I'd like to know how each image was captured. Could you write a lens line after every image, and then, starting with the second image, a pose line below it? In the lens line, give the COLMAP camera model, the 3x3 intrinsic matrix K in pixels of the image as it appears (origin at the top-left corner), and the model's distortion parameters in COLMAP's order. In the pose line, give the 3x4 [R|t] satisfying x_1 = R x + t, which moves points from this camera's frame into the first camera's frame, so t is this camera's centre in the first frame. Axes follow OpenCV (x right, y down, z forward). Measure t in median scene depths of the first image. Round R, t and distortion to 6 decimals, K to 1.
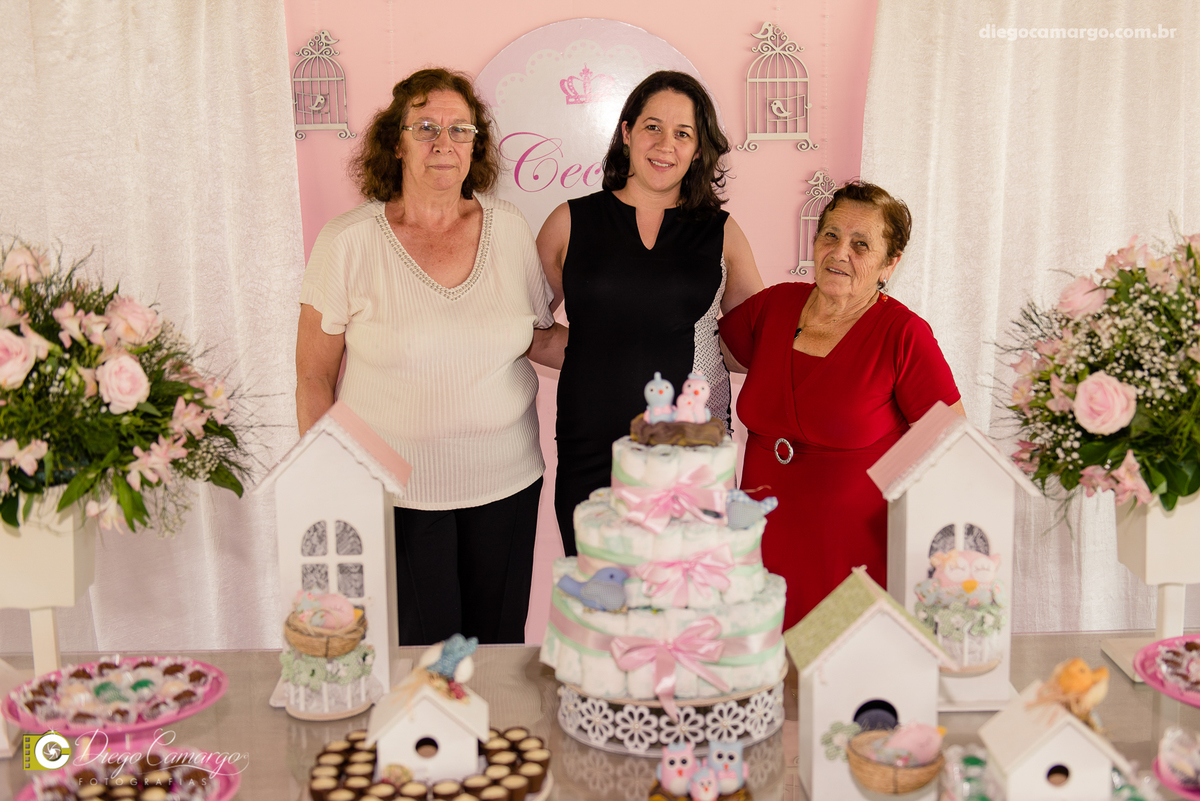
lens RADIAL K [[1441.5, 0, 669.4], [0, 1441.5, 414.1], [0, 0, 1]] dist [0.010400, -0.020656]
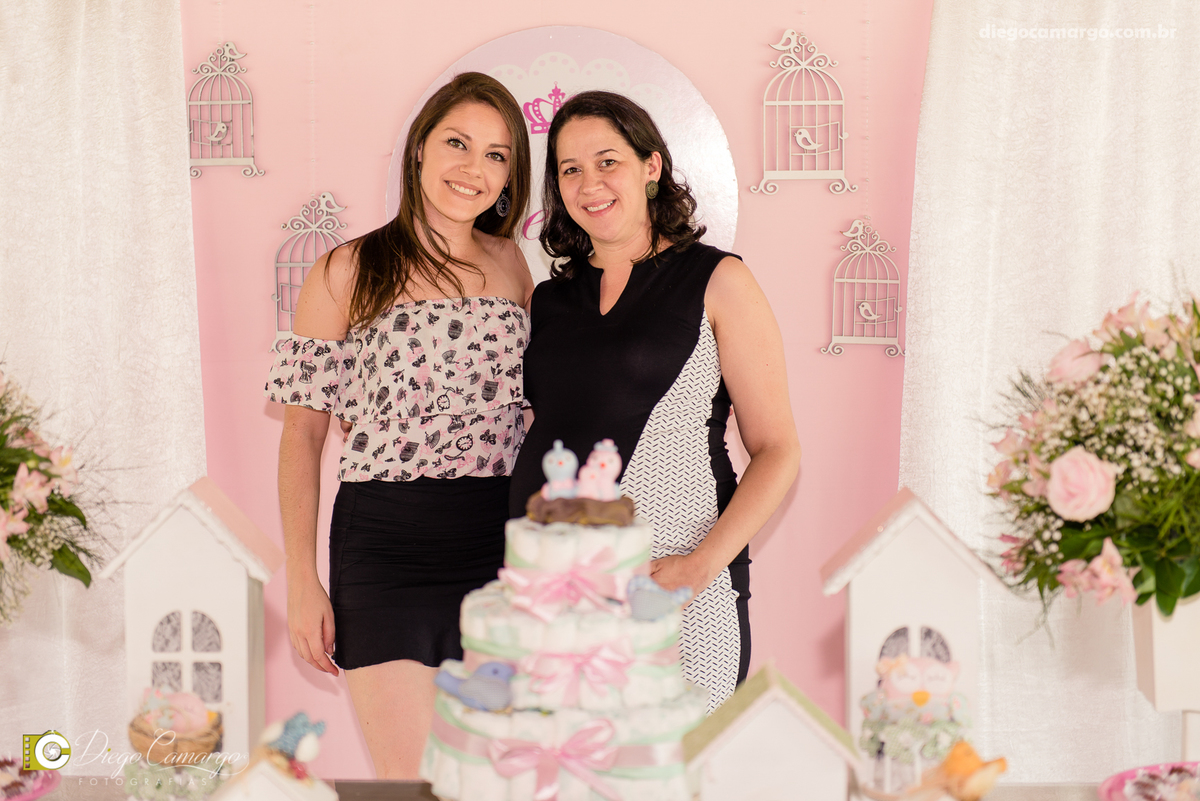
lens RADIAL K [[2211.9, 0, 600.0], [0, 2211.9, 400.5], [0, 0, 1]] dist [0.023479, -0.275535]
pose [[0.996310, 0.010602, -0.085167, 0.126980], [-0.018152, 0.995922, -0.088372, 0.062351], [0.083883, 0.089592, 0.992440, -0.315595]]
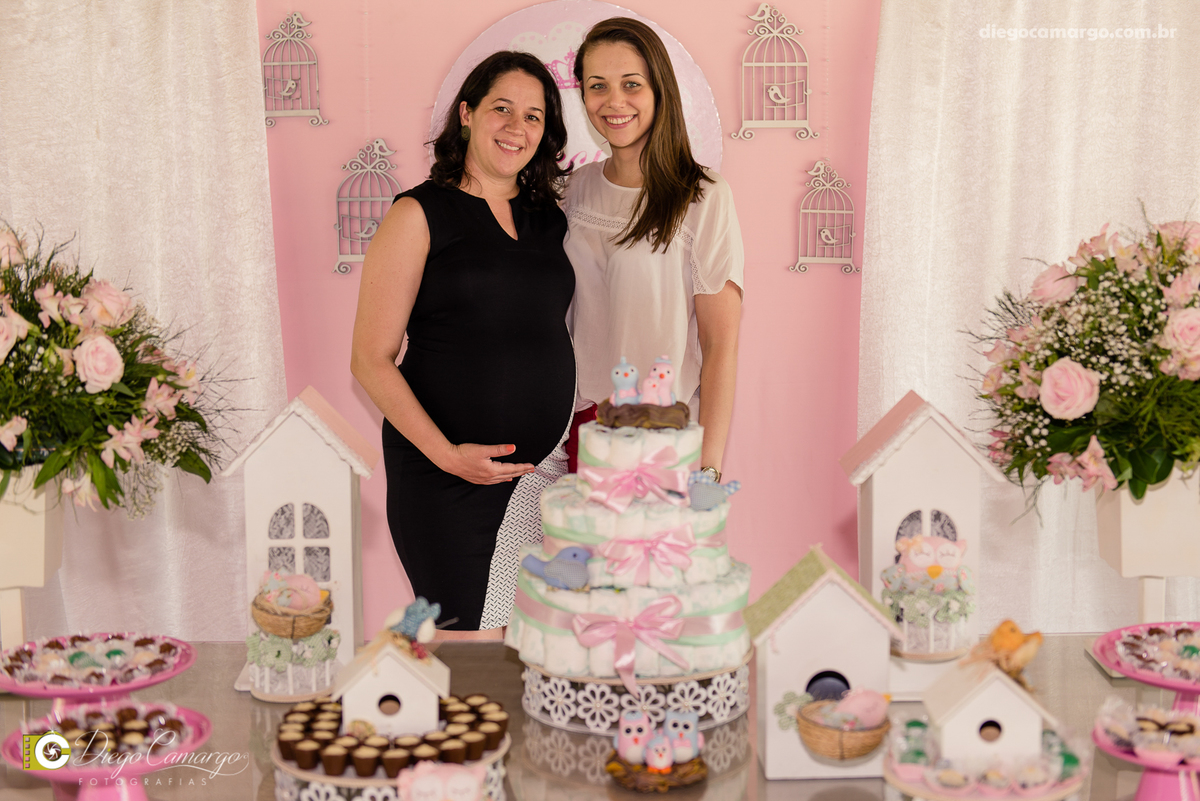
lens RADIAL K [[1711.0, 0, 641.6], [0, 1711.0, 367.8], [0, 0, 1]] dist [0.005937, -0.056348]
pose [[0.999604, 0.005614, -0.027565, 0.036805], [-0.006949, 0.998795, -0.048592, 0.036815], [0.027259, 0.048764, 0.998438, -0.190647]]
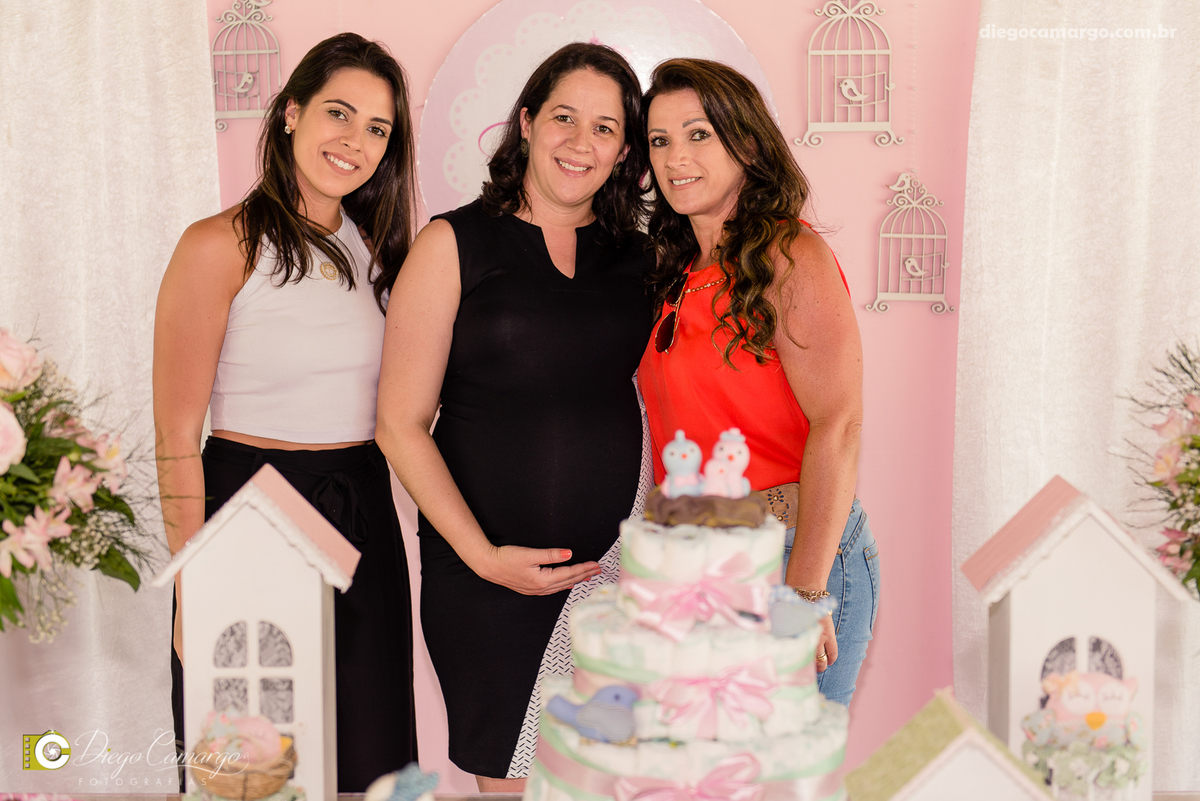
lens RADIAL K [[1981.0, 0, 600.0], [0, 1981.0, 400.5], [0, 0, 1]] dist [0.042351, -0.130756]
pose [[0.998452, 0.007839, -0.055062, 0.006943], [-0.010826, 0.998473, -0.054168, 0.012103], [0.054553, 0.054681, 0.997013, -0.049527]]
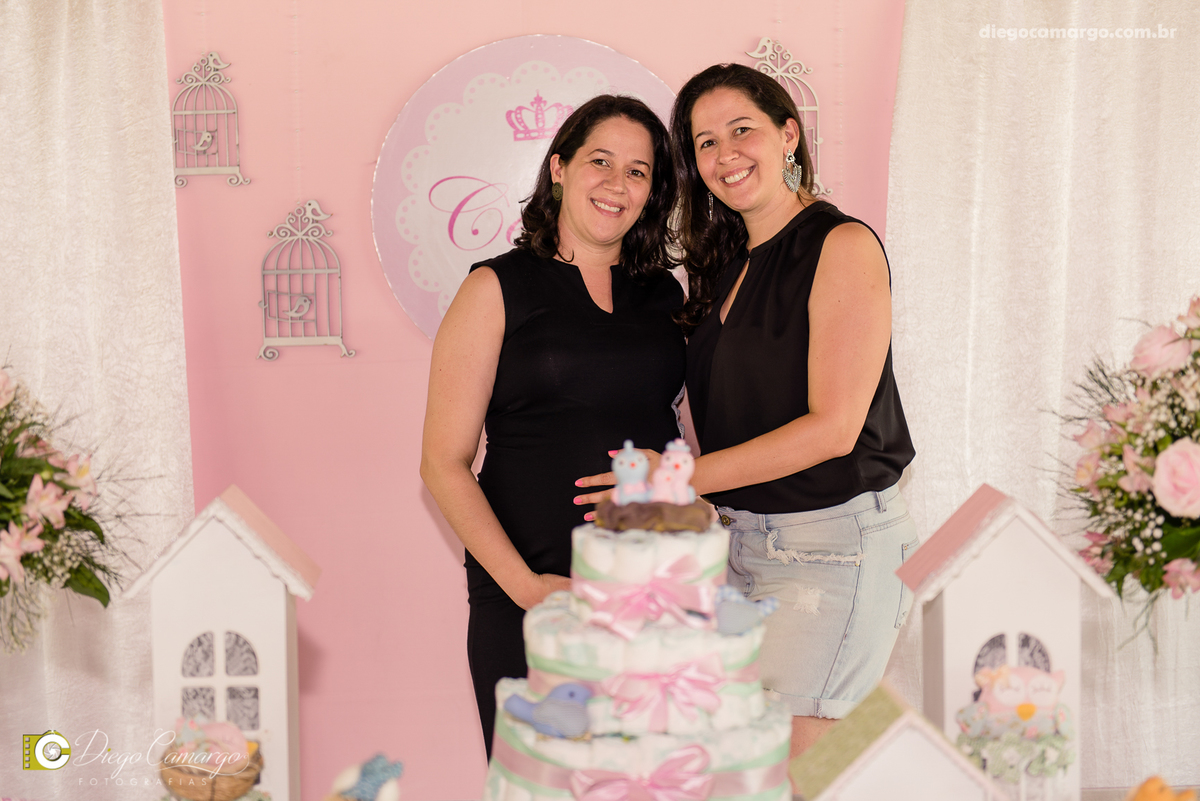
lens RADIAL K [[1895.3, 0, 600.0], [0, 1895.3, 400.5], [0, 0, 1]] dist [0.035074, -0.100725]
pose [[0.999706, -0.003979, -0.023938, 0.001217], [0.001767, 0.995783, -0.091726, 0.044210], [0.024203, 0.091657, 0.995497, -0.052719]]
